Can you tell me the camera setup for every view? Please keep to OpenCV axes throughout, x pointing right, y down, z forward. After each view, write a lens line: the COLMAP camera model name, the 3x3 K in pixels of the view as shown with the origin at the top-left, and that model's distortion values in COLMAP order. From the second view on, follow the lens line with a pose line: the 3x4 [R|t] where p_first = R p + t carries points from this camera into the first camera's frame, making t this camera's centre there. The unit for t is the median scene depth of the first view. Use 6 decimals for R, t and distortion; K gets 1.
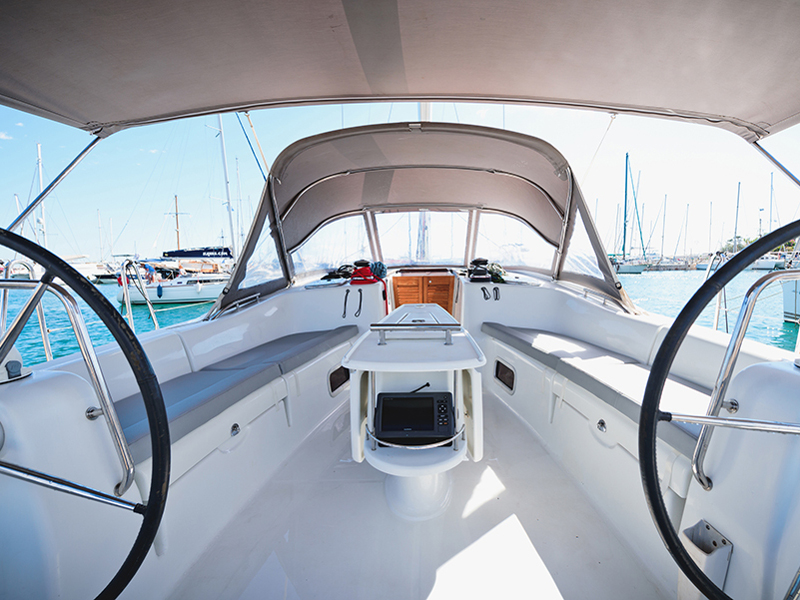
lens RADIAL K [[316.1, 0, 406.4], [0, 316.1, 296.1], [0, 0, 1]] dist [0.001414, -0.000007]
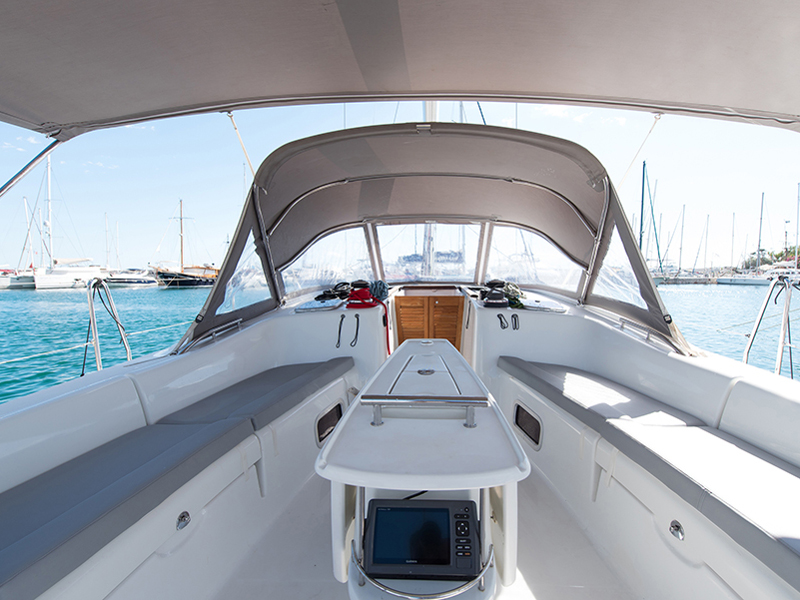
lens RADIAL K [[323.5, 0, 400.0], [0, 323.5, 300.0], [0, 0, 1]] dist [-0.001223, 0.000077]
pose [[0.999472, 0.014348, -0.029161, -0.003315], [-0.014819, 0.999762, -0.016007, -0.051643], [0.028925, 0.016430, 0.999447, 0.119189]]
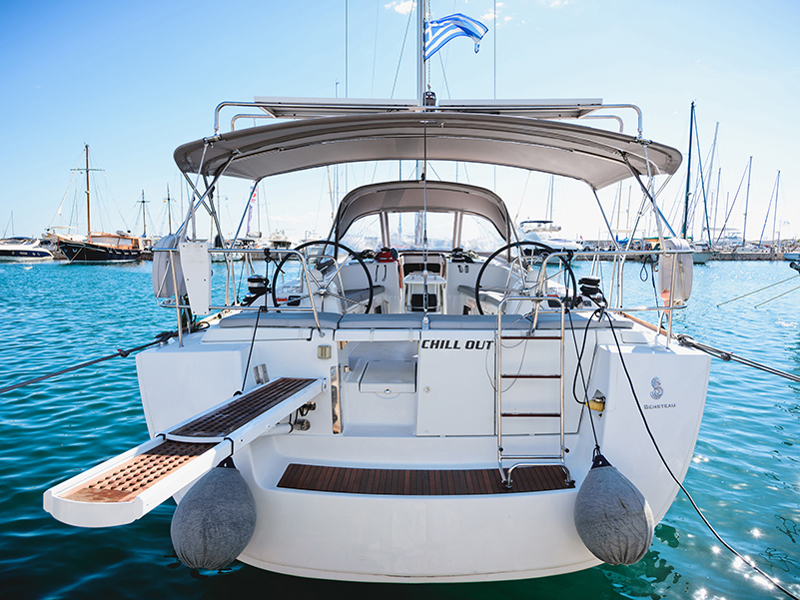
lens RADIAL K [[515.7, 0, 400.0], [0, 515.7, 300.0], [0, 0, 1]] dist [0.007652, 0.001600]
pose [[0.999310, 0.013163, 0.034739, -0.171989], [-0.013363, 0.999895, 0.005527, 0.155612], [-0.034663, -0.005987, 0.999381, -1.830345]]
